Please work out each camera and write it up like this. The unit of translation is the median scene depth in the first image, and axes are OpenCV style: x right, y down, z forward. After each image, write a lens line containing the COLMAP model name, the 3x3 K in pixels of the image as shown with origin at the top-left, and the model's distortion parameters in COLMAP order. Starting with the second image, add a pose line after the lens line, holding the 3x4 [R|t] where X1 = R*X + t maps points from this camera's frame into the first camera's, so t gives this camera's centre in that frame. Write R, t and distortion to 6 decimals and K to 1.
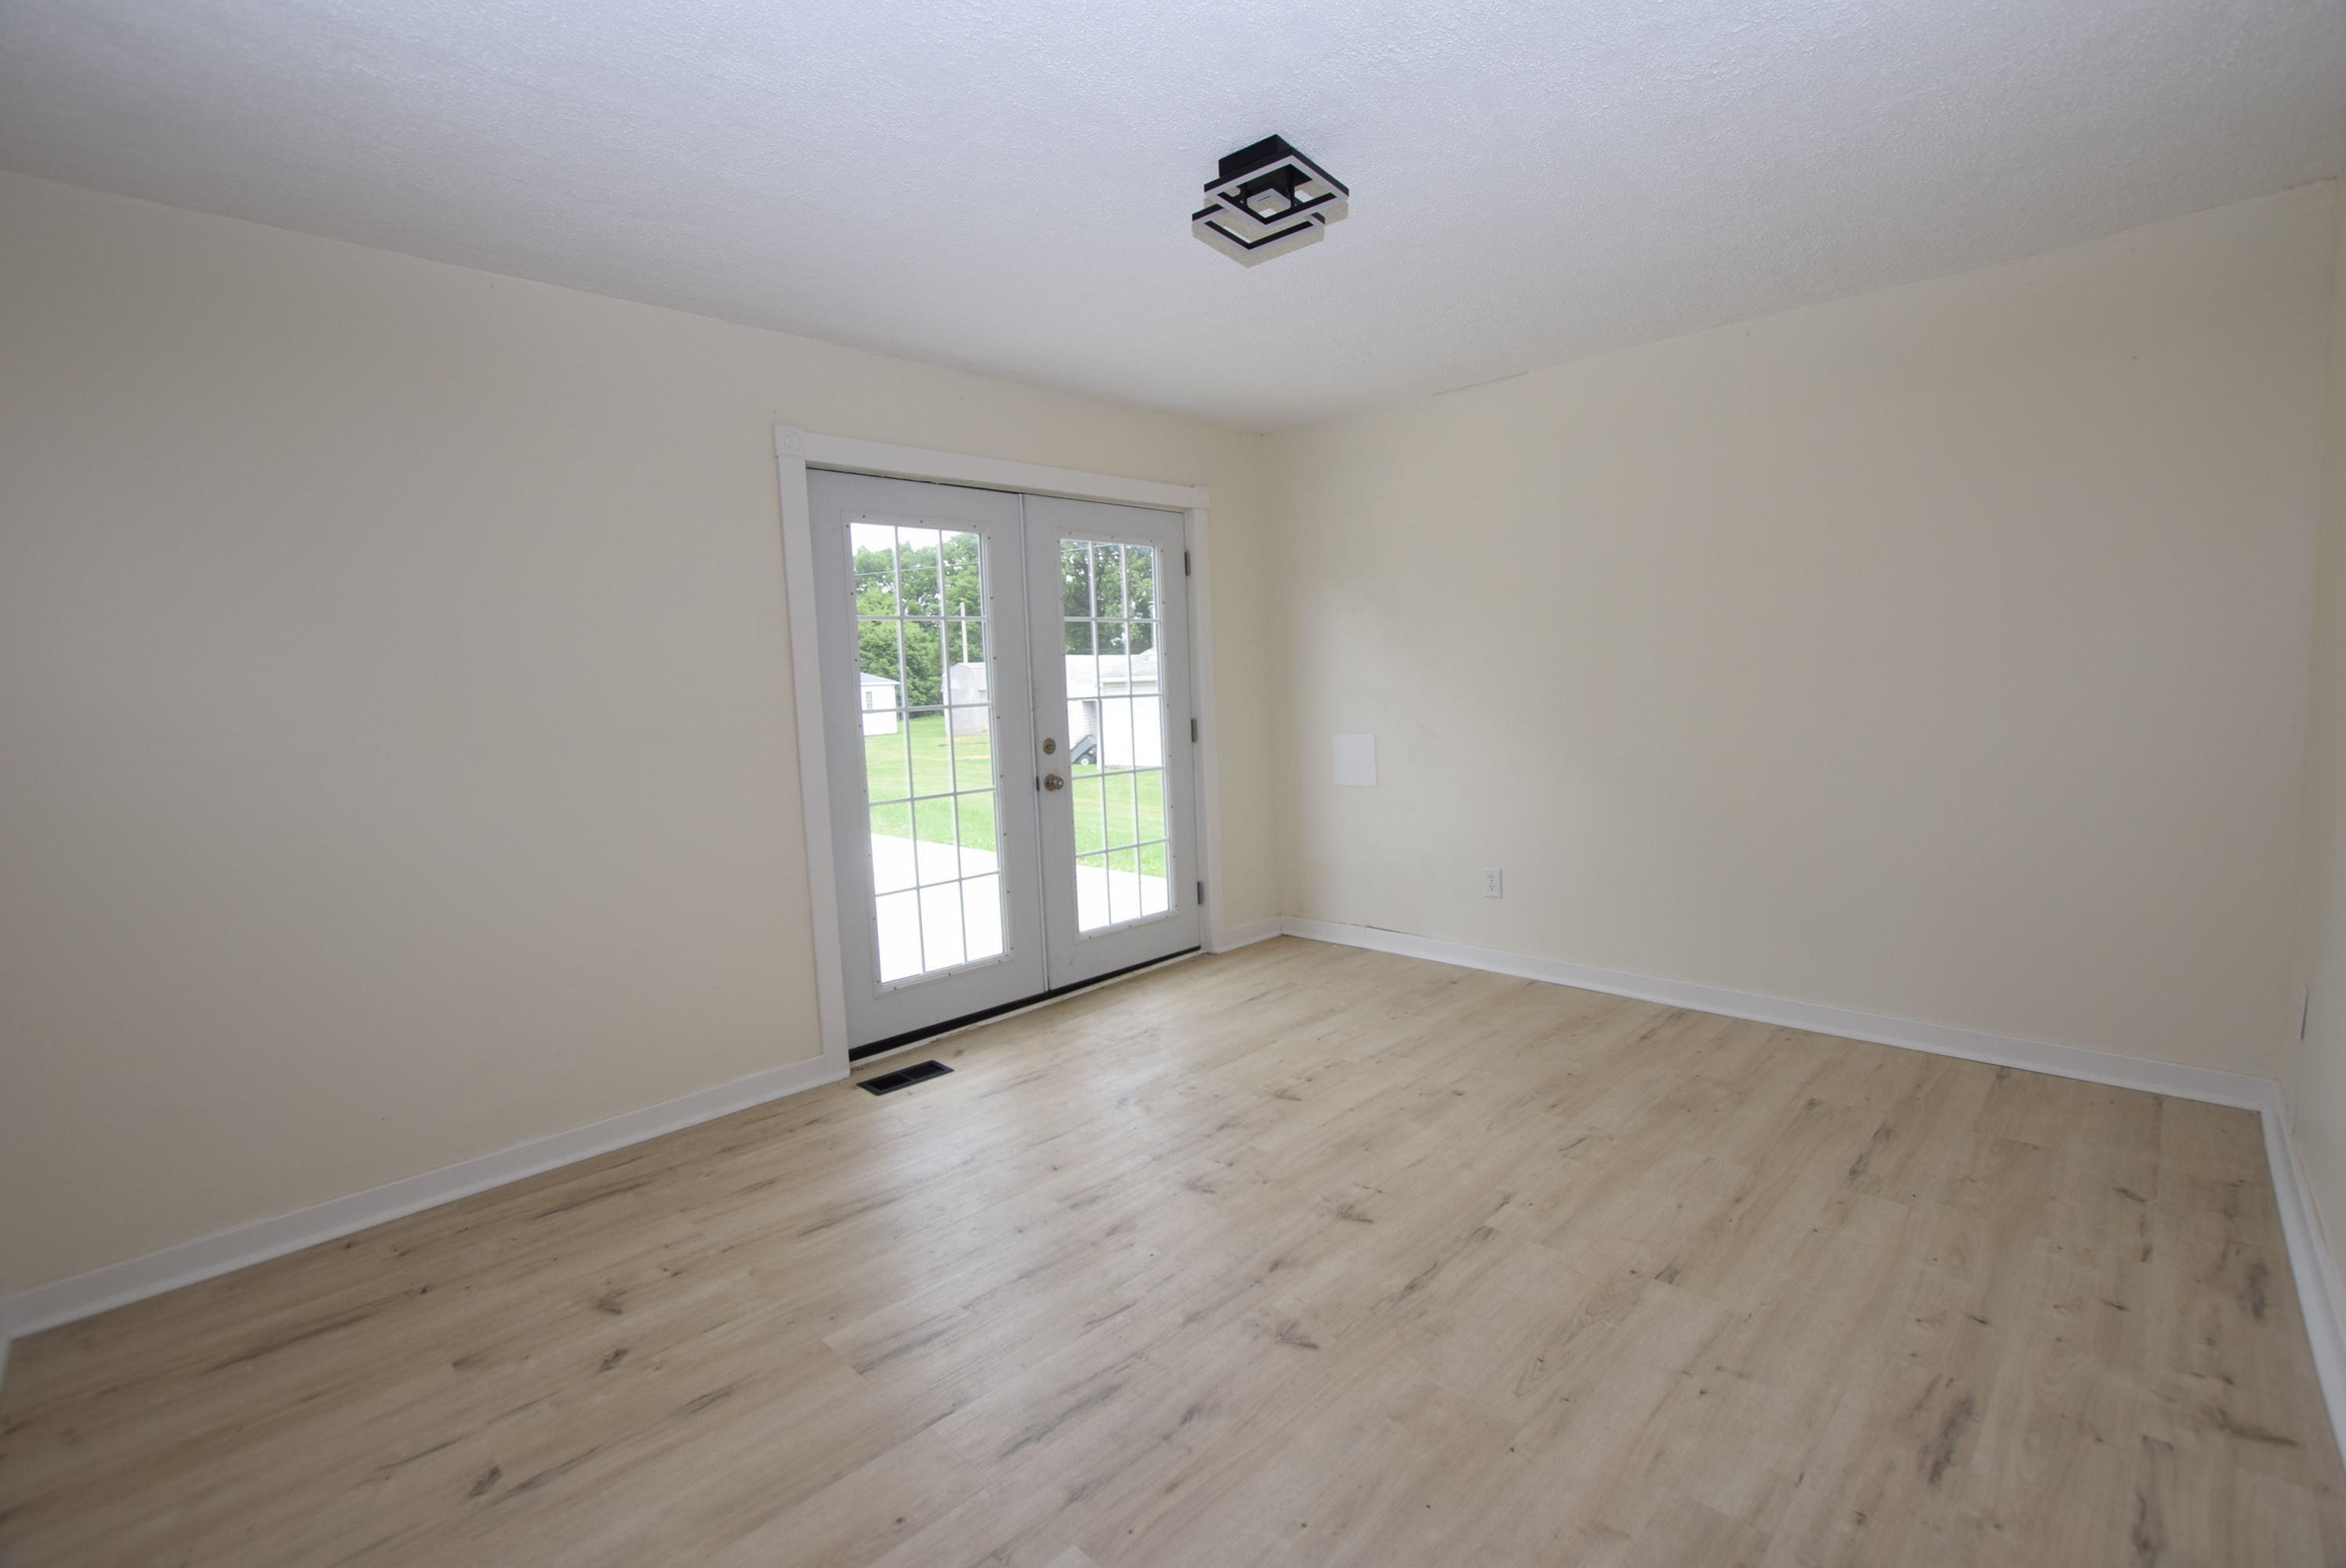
lens RADIAL K [[1024.6, 0, 1173.0], [0, 1024.6, 784.0], [0, 0, 1]] dist [-0.020698, 0.000944]
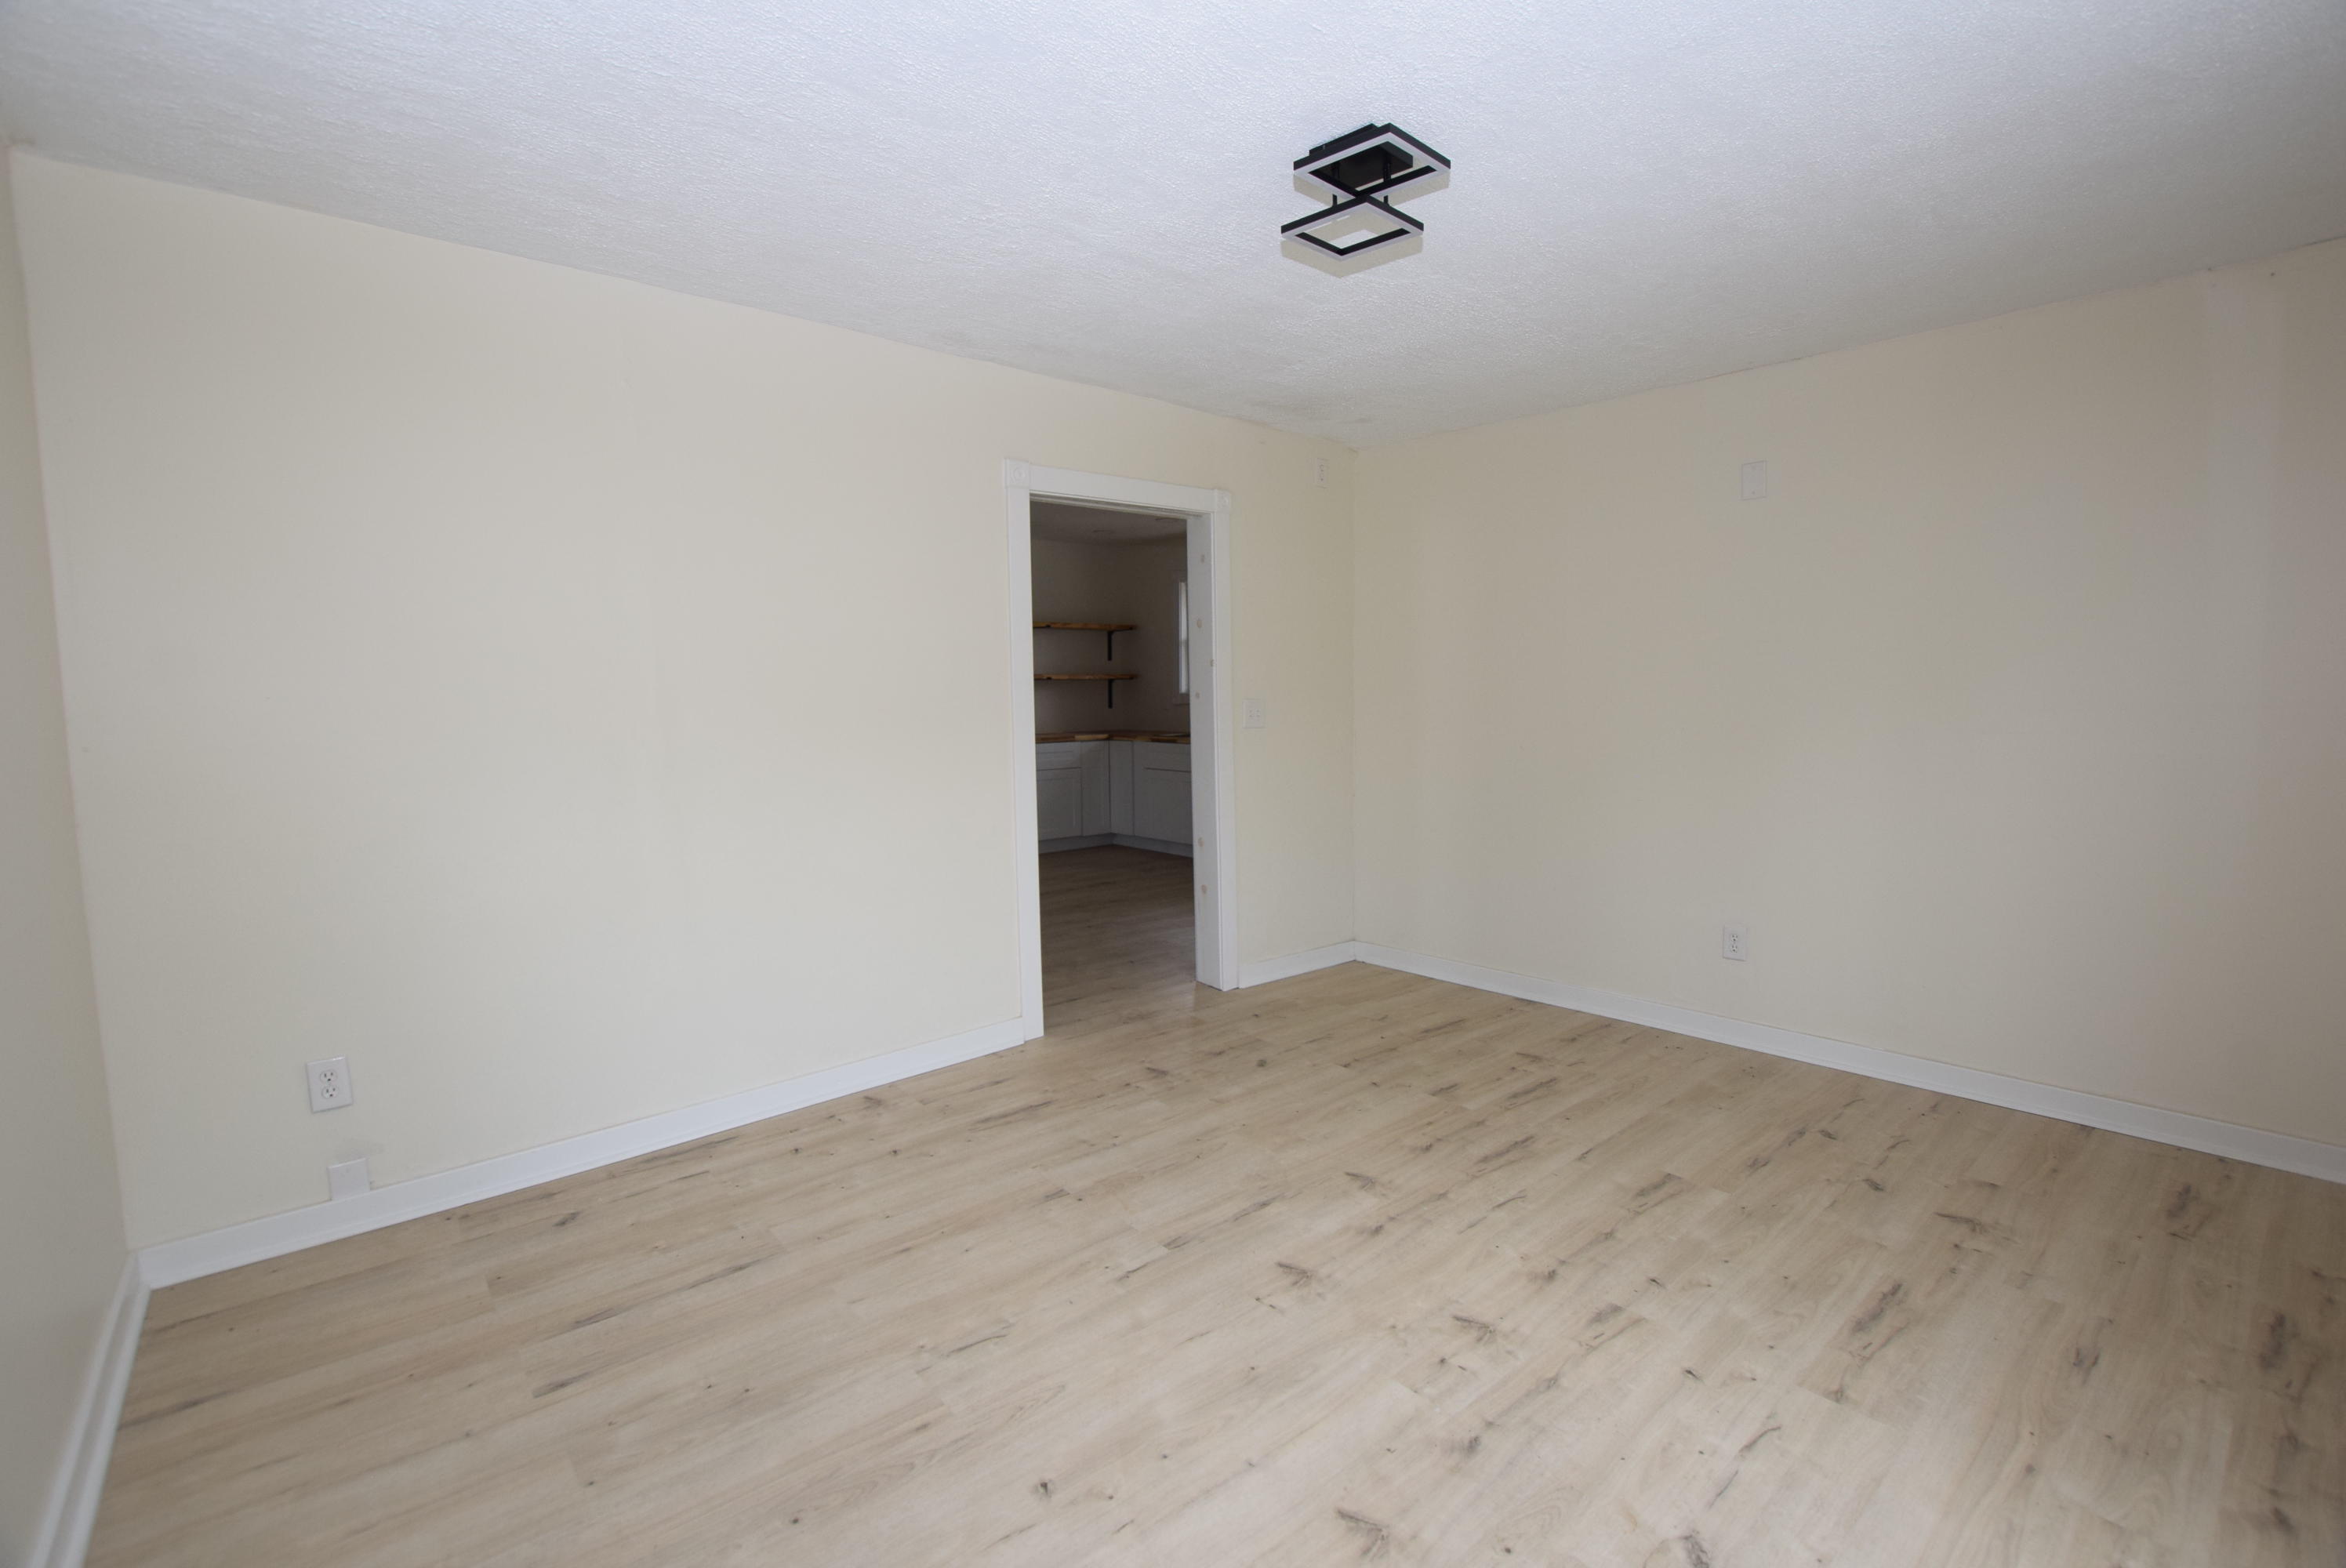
lens RADIAL K [[1024.6, 0, 1173.0], [0, 1024.6, 784.0], [0, 0, 1]] dist [-0.020698, 0.000944]
pose [[-0.995537, 0.039508, 0.085710, 0.198991], [0.055028, 0.980805, 0.187065, -0.214330], [-0.076674, 0.190946, -0.978601, 1.925677]]
